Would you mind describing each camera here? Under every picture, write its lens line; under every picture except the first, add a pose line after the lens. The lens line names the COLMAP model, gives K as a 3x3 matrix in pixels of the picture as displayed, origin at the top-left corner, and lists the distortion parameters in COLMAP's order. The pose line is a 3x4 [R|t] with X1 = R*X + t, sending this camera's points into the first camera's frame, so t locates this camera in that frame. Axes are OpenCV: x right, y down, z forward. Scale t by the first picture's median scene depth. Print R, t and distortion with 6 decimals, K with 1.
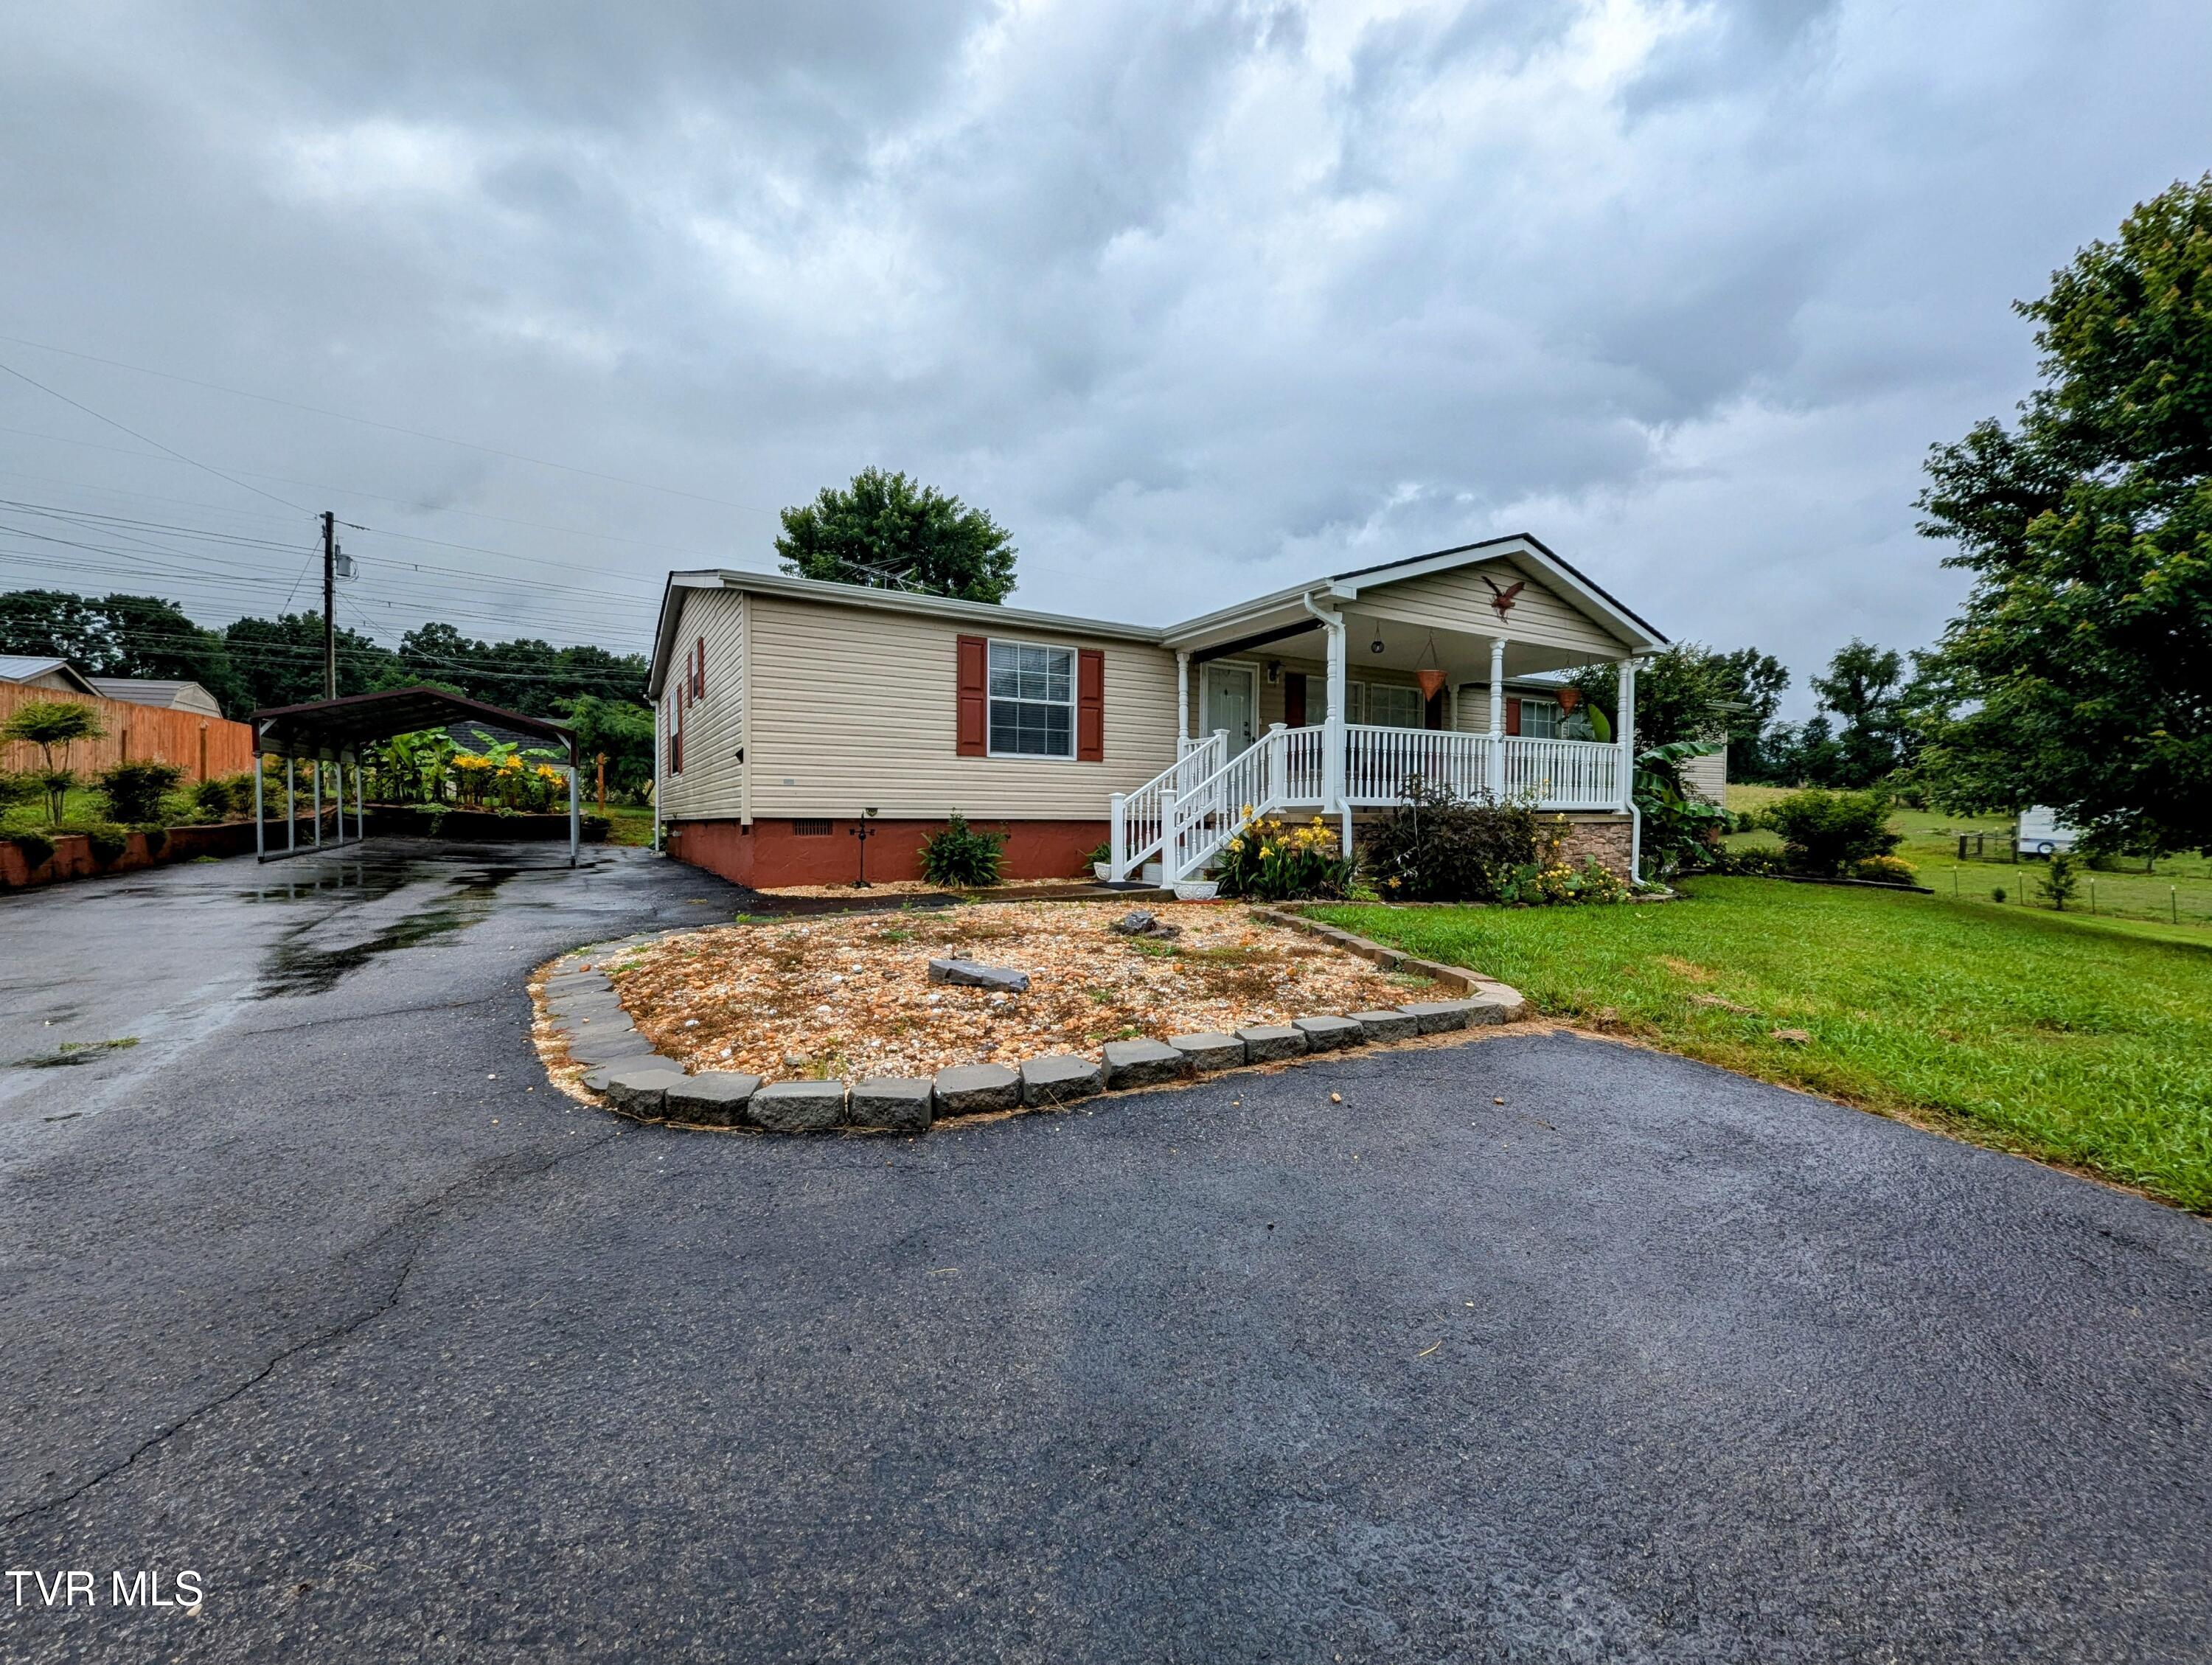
lens RADIAL K [[915.3, 0, 1112.2], [0, 915.3, 838.2], [0, 0, 1]] dist [-0.000511, -0.000337]
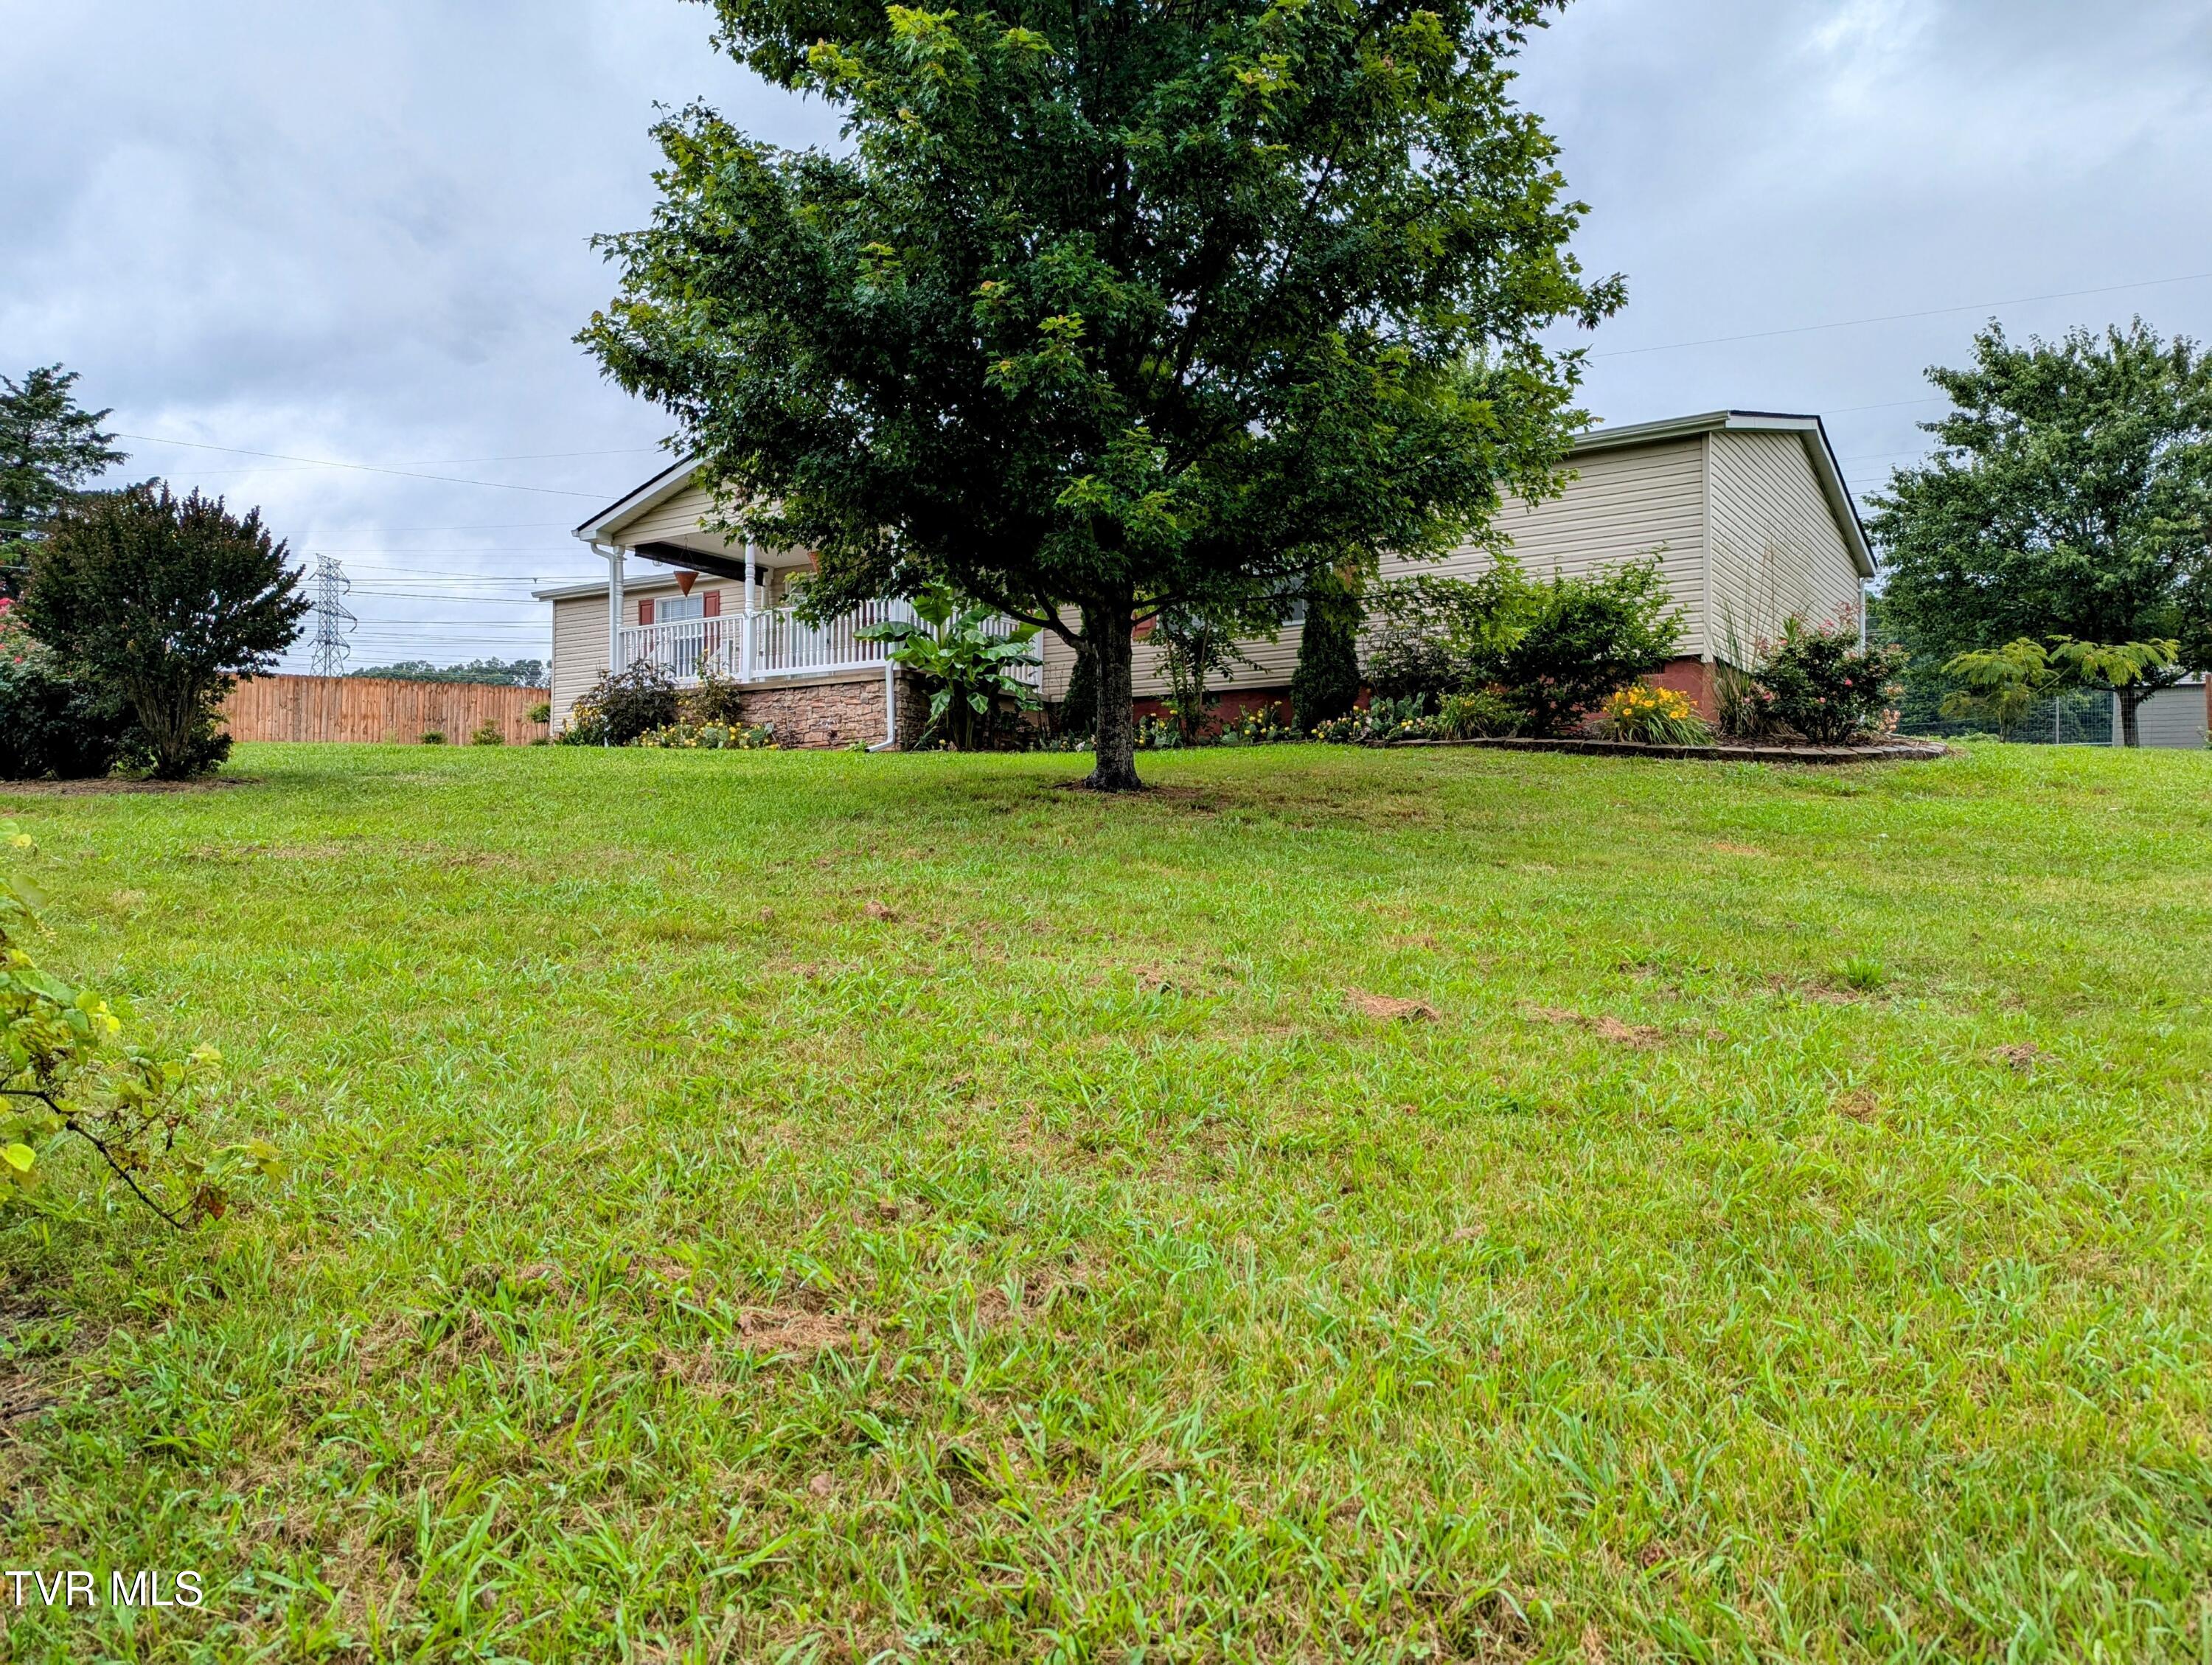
lens RADIAL K [[1547.3, 0, 1104.4], [0, 1547.3, 843.0], [0, 0, 1]] dist [0.031348, -0.004146]
pose [[0.426393, -0.012231, -0.904455, 1.891981], [-0.023672, 0.999415, -0.024675, 0.165230], [0.904228, 0.031932, 0.425854, 0.496234]]
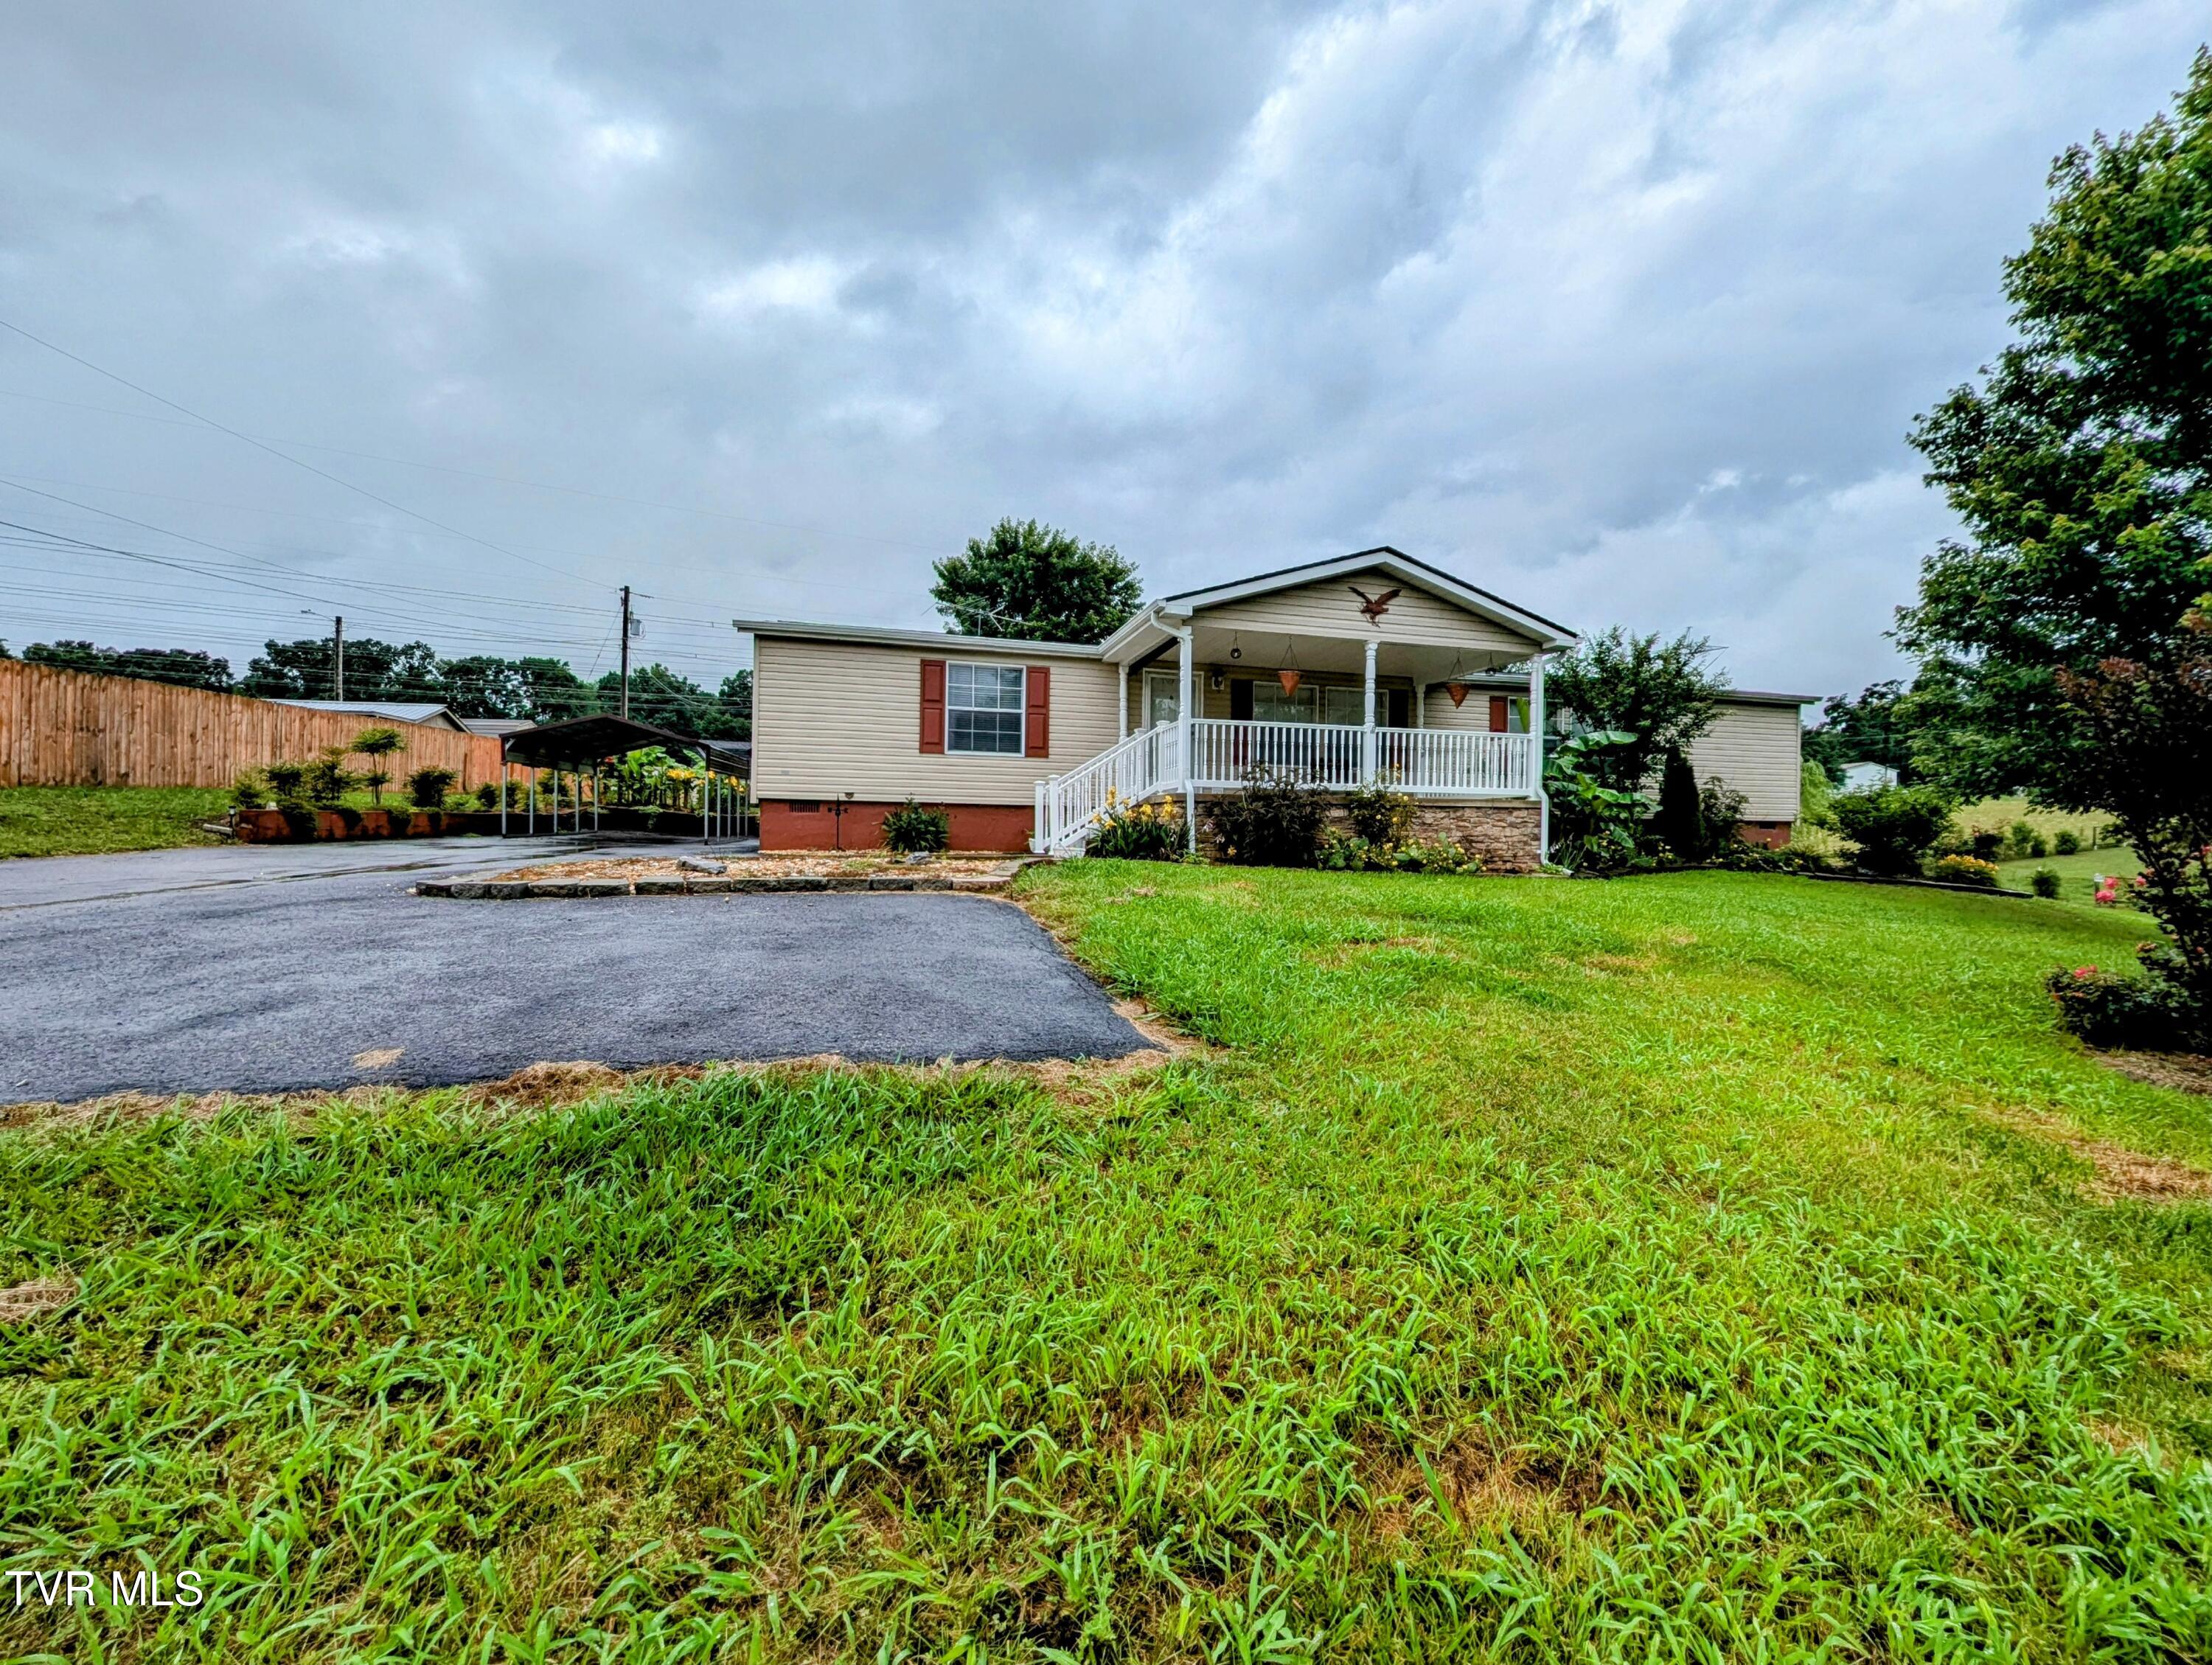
lens RADIAL K [[915.3, 0, 1112.2], [0, 915.3, 838.2], [0, 0, 1]] dist [-0.000511, -0.000337]
pose [[0.965912, 0.006464, -0.258788, 0.335654], [-0.013040, 0.999634, -0.023704, 0.044347], [0.258540, 0.026270, 0.965643, -0.130036]]
